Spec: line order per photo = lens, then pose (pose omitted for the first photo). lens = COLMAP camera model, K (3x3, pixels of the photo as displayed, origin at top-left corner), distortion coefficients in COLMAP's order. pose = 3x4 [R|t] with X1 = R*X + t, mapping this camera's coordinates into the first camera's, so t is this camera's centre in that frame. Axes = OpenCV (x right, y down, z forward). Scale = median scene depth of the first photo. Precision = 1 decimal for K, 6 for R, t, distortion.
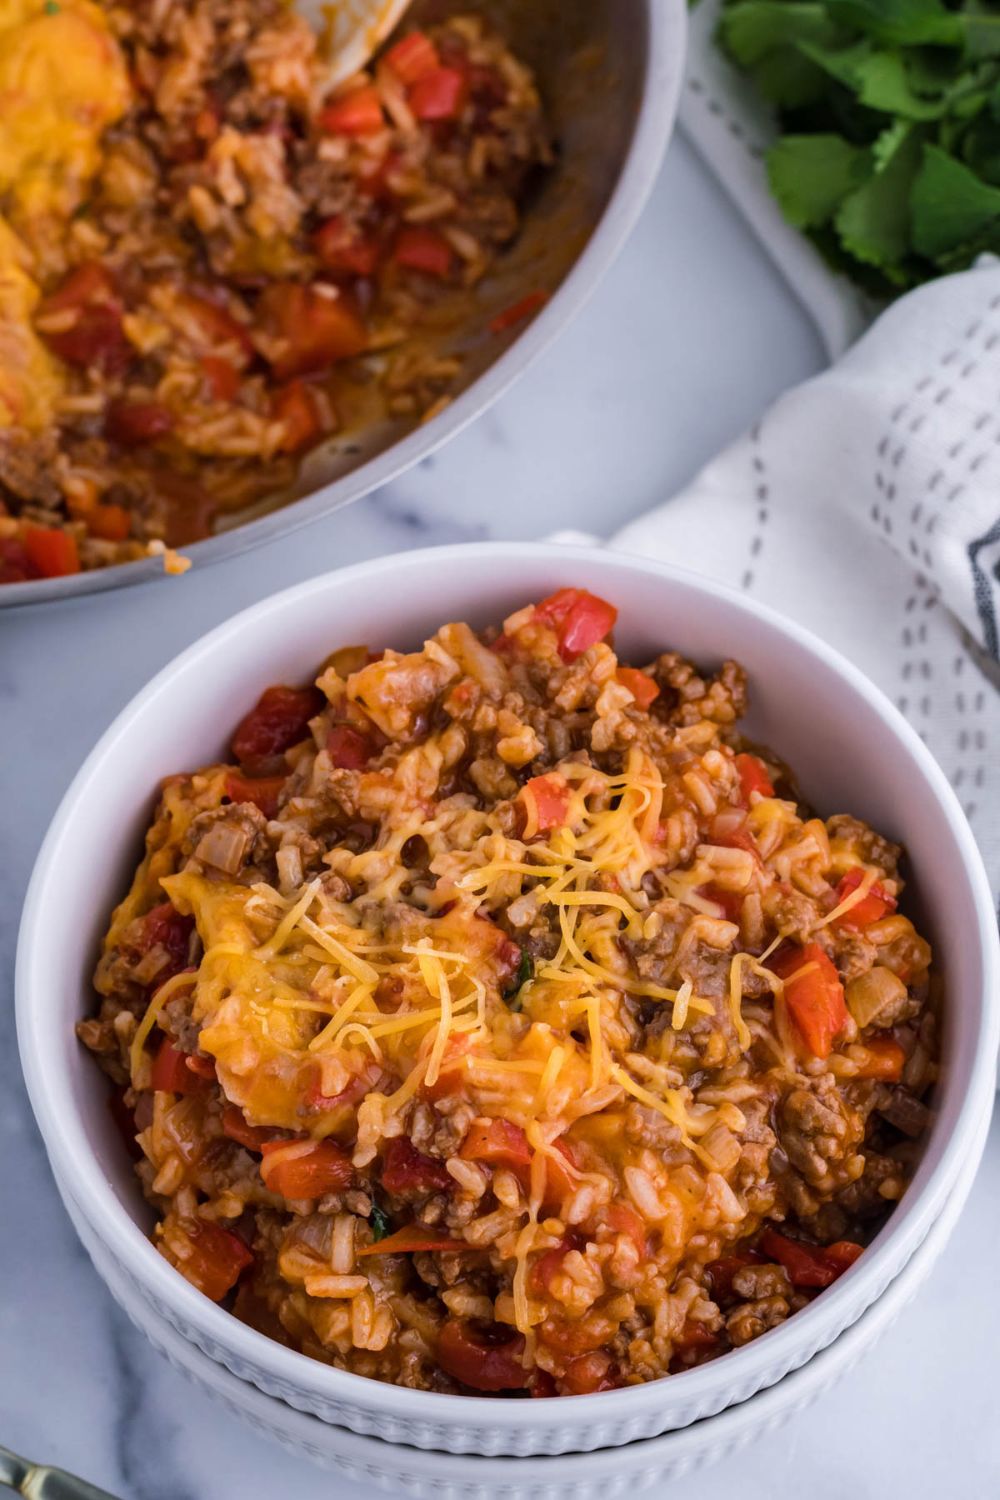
lens RADIAL K [[3521.0, 0, 526.7], [0, 3521.0, 749.9], [0, 0, 1]] dist [-0.125718, -0.196525]
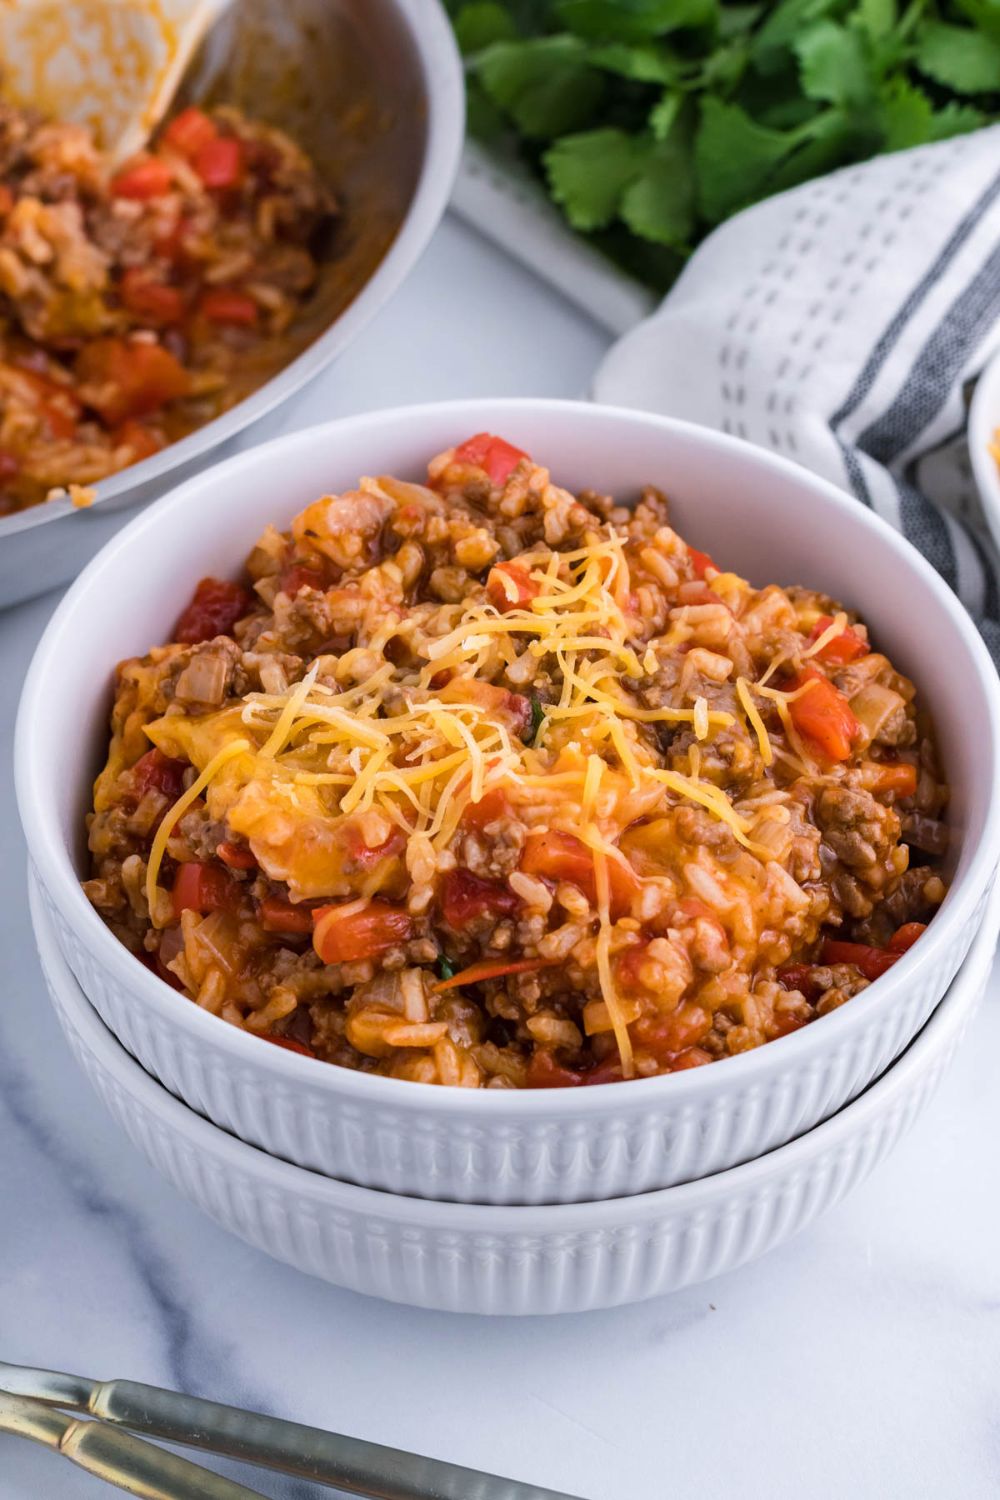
lens RADIAL K [[3521.0, 0, 526.7], [0, 3521.0, 749.9], [0, 0, 1]] dist [-0.125718, -0.196525]
pose [[0.976012, -0.153771, 0.154126, -0.158124], [0.186493, 0.955777, -0.227401, 0.297209], [-0.112342, 0.250689, 0.961527, 0.051903]]
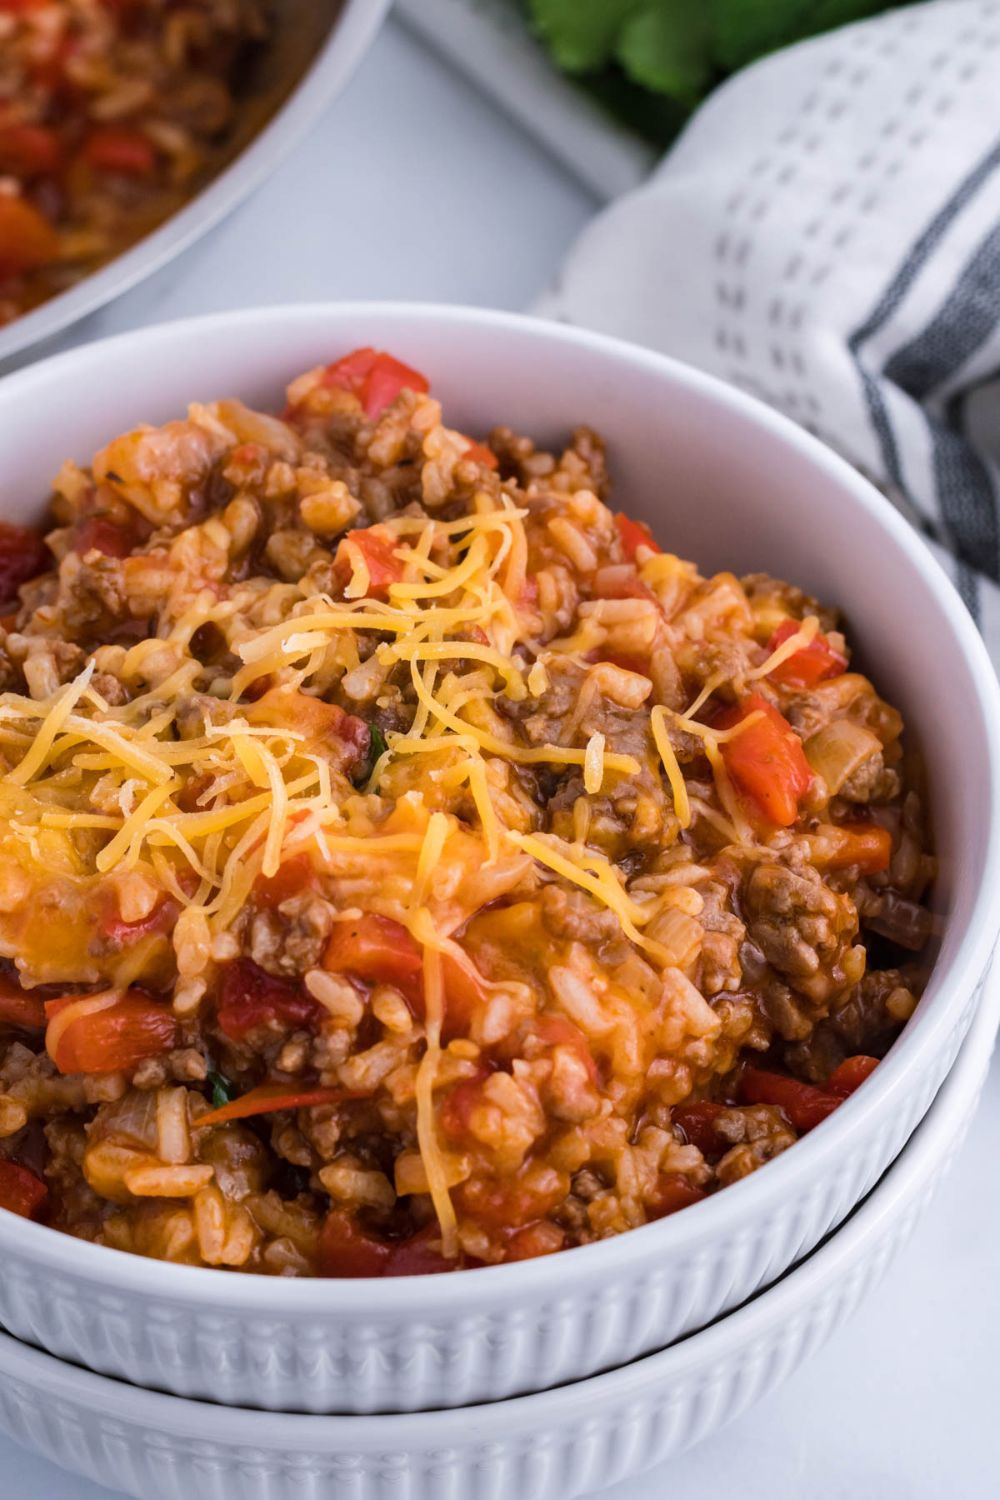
lens RADIAL K [[3700.4, 0, 500.0], [0, 3700.4, 750.0], [0, 0, 1]] dist [-0.096184, -0.292378]
pose [[0.989826, -0.107869, 0.092786, -0.047203], [0.123689, 0.974655, -0.186410, 0.211799], [-0.070327, 0.195990, 0.978081, 0.240140]]
